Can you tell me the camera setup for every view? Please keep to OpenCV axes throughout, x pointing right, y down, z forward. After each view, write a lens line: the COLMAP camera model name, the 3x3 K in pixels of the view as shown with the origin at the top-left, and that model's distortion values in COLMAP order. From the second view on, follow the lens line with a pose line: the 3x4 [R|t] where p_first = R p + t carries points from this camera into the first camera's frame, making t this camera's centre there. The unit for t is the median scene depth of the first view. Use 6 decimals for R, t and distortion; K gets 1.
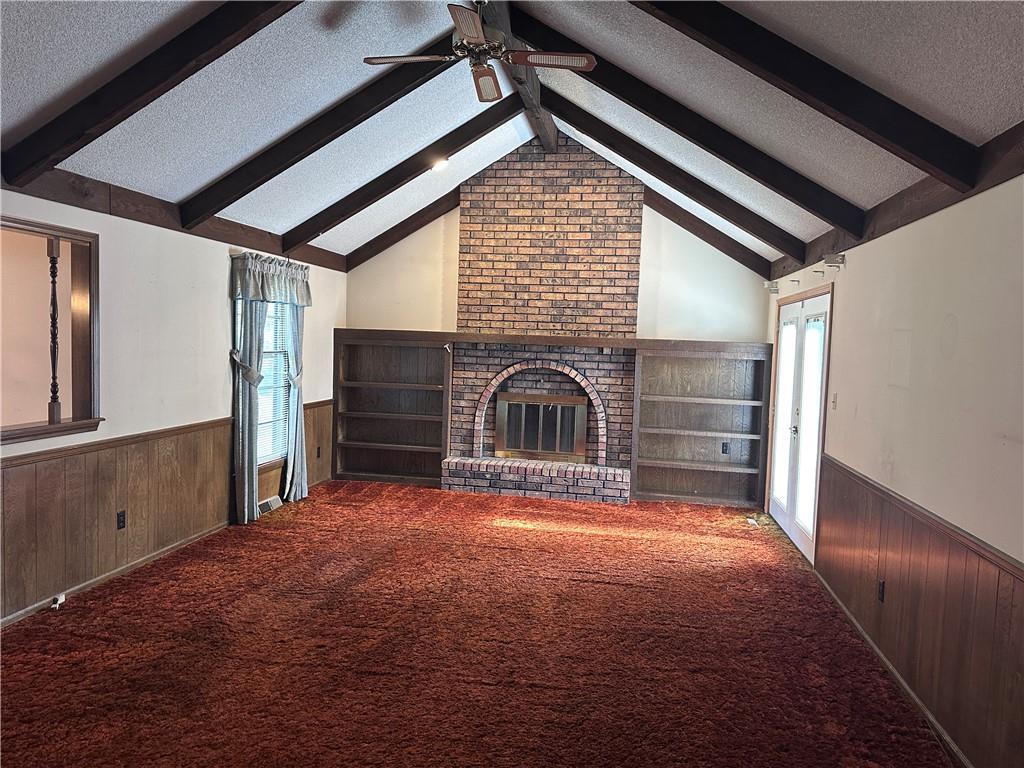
lens RADIAL K [[715.3, 0, 512.9], [0, 715.3, 389.4], [0, 0, 1]] dist [0.158723, -0.295494]
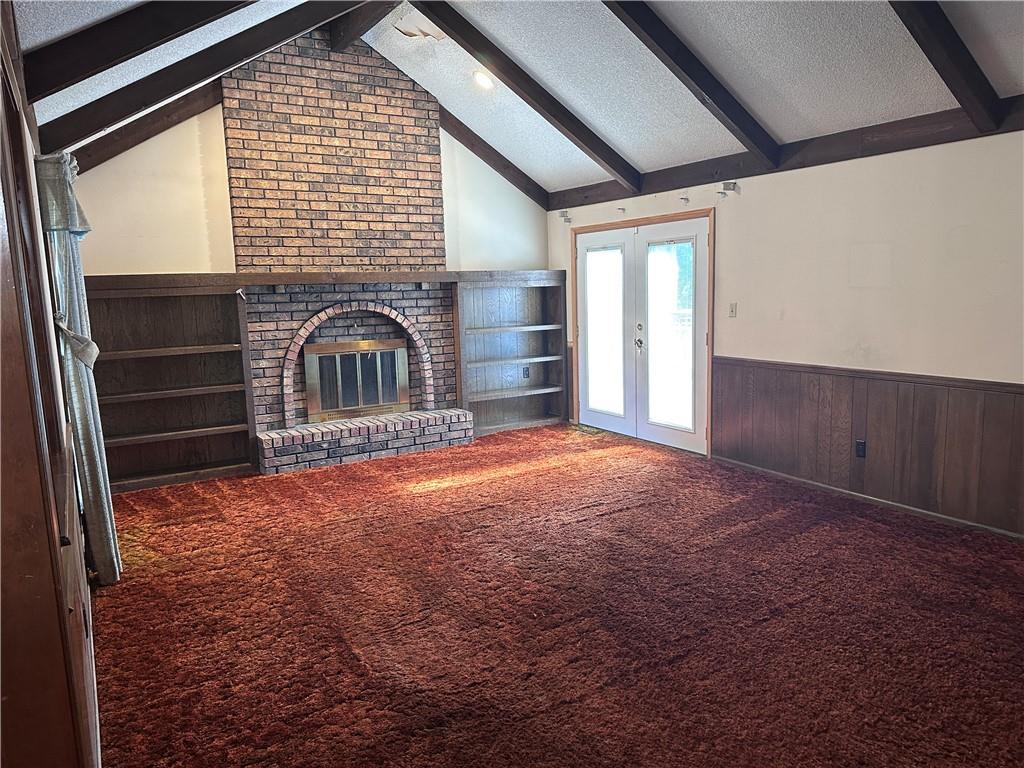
lens RADIAL K [[706.7, 0, 517.5], [0, 706.7, 390.6], [0, 0, 1]] dist [0.150112, -0.320615]
pose [[0.748618, -0.153730, 0.644933, -0.382596], [0.098783, 0.987752, 0.120782, -0.019231], [-0.655601, -0.026711, 0.754635, 0.227137]]
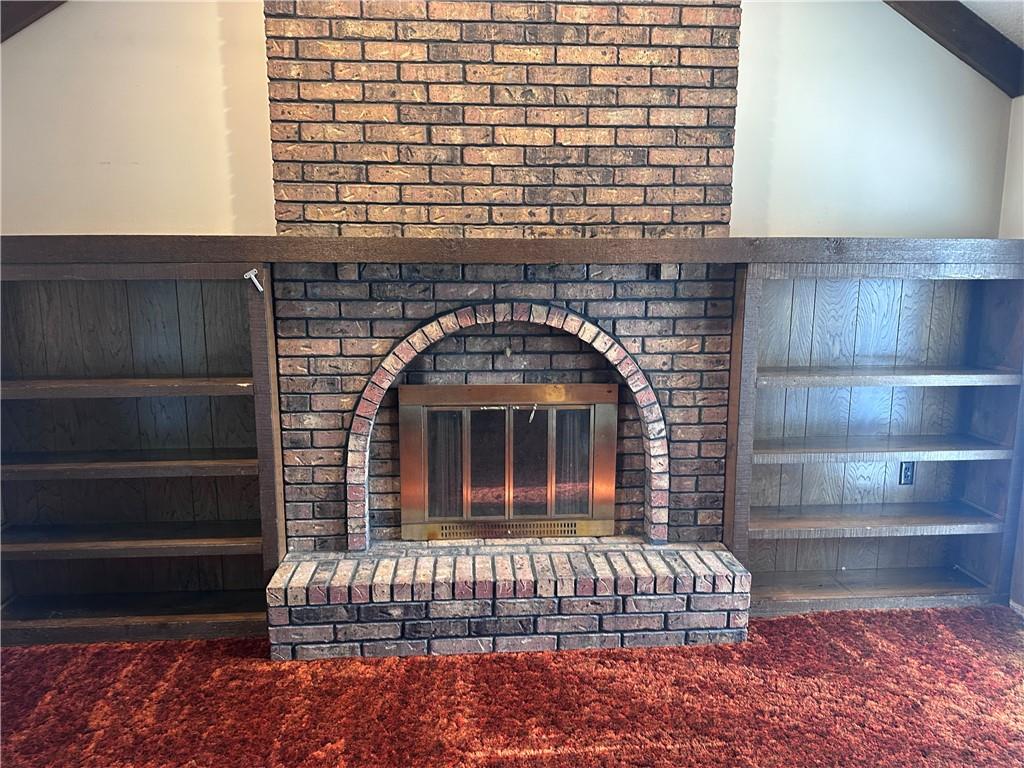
lens RADIAL K [[715.3, 0, 512.9], [0, 715.3, 389.4], [0, 0, 1]] dist [0.158723, -0.295494]
pose [[0.971870, -0.075695, 0.223023, -0.050607], [0.051064, 0.992143, 0.114217, -0.038075], [-0.229916, -0.099616, 0.968099, 0.607224]]
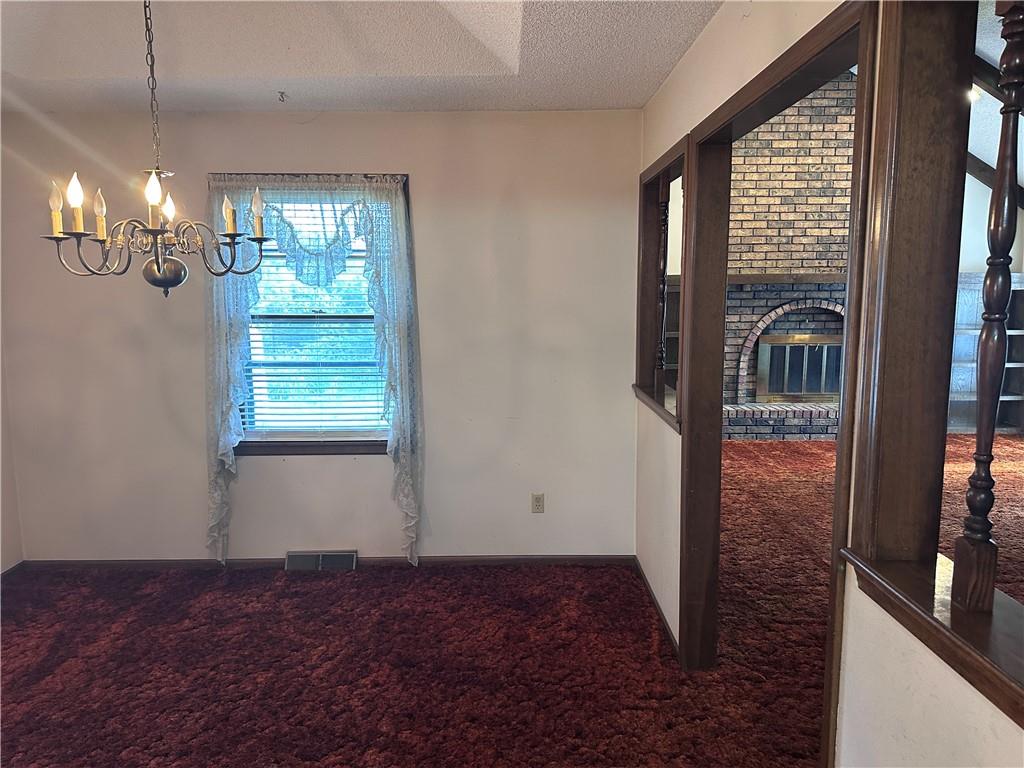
lens RADIAL K [[719.0, 0, 512.0], [0, 719.0, 384.0], [0, 0, 1]] dist [0.092833, -0.146030]
pose [[0.983972, -0.061740, 0.167294, -0.527092], [0.050155, 0.996098, 0.072612, -0.018566], [-0.171124, -0.063058, 0.983229, 0.099372]]
